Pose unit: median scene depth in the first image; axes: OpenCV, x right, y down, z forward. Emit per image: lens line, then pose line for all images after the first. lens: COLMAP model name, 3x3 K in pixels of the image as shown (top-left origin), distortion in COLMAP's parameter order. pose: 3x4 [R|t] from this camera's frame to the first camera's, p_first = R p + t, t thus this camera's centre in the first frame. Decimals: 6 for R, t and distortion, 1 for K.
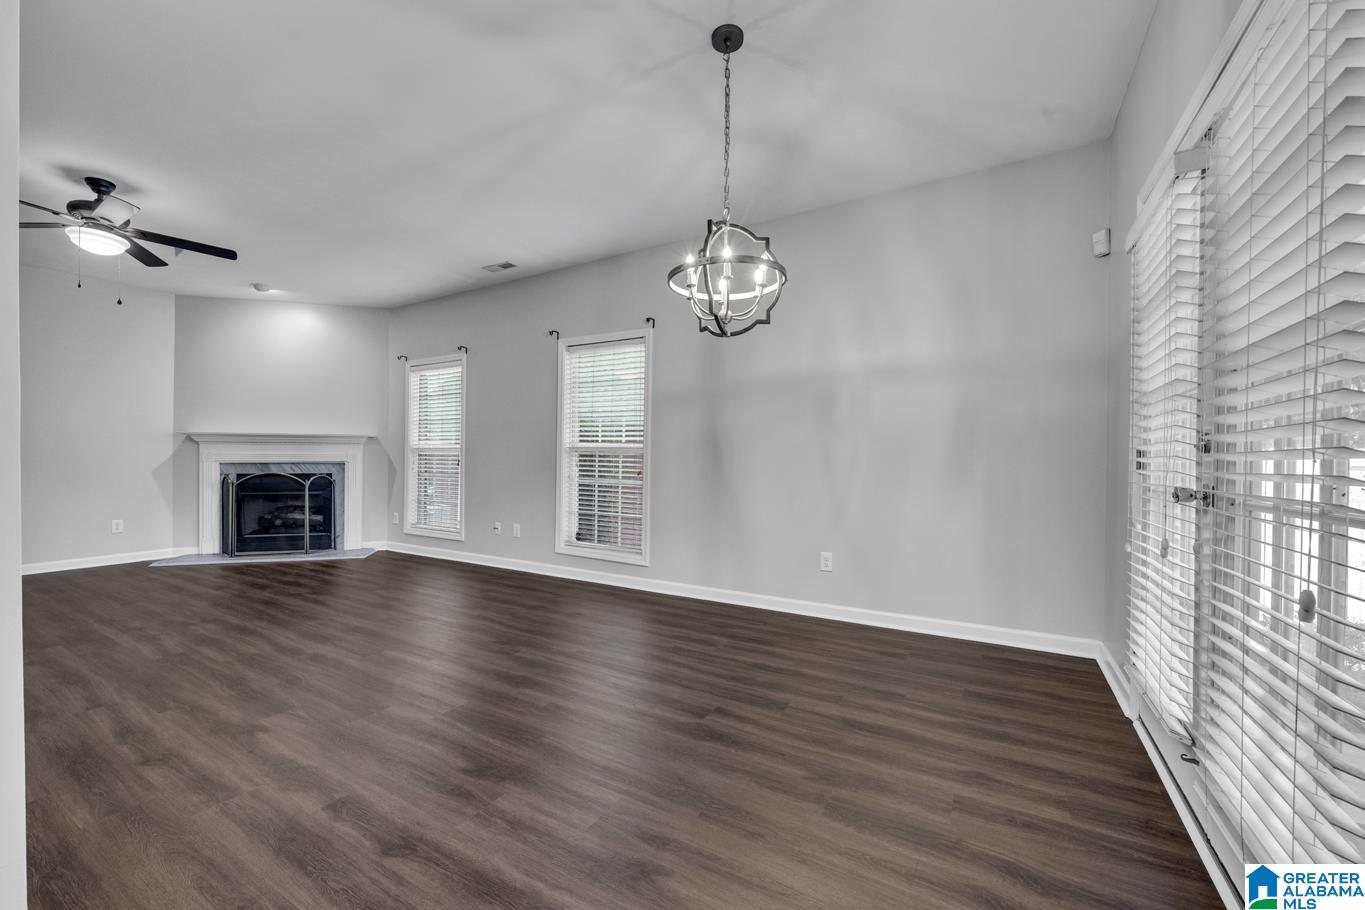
lens RADIAL K [[534.5, 0, 676.3], [0, 534.5, 461.1], [0, 0, 1]] dist [0.000370, -0.000092]
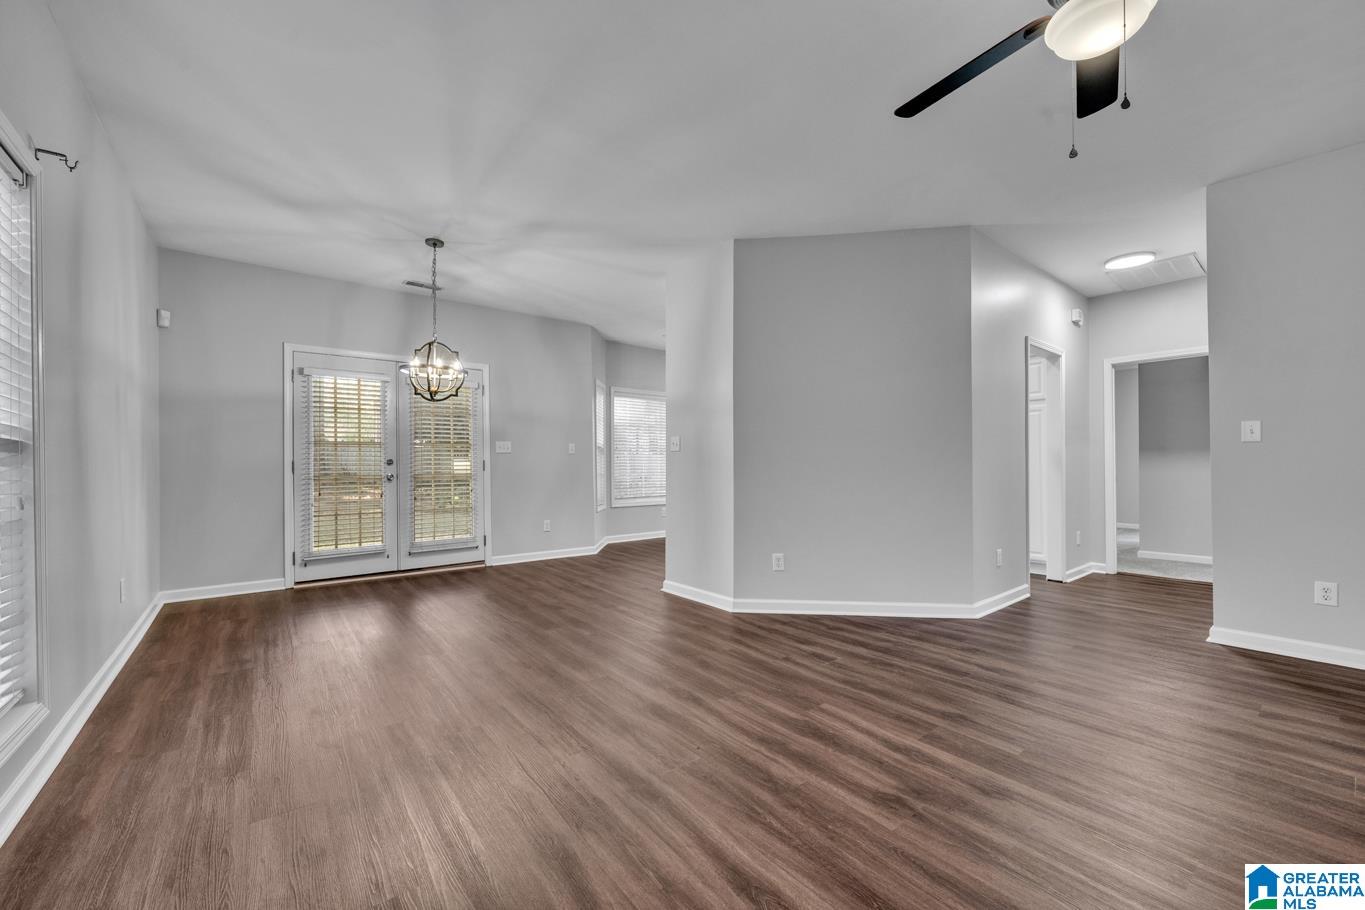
lens RADIAL K [[534.5, 0, 683.1], [0, 534.5, 463.4], [0, 0, 1]] dist [0.000370, -0.000092]
pose [[-0.936440, -0.003008, 0.350816, -0.524094], [-0.002426, 0.999995, 0.002097, -0.007538], [-0.350820, 0.001113, -0.936442, 0.926526]]
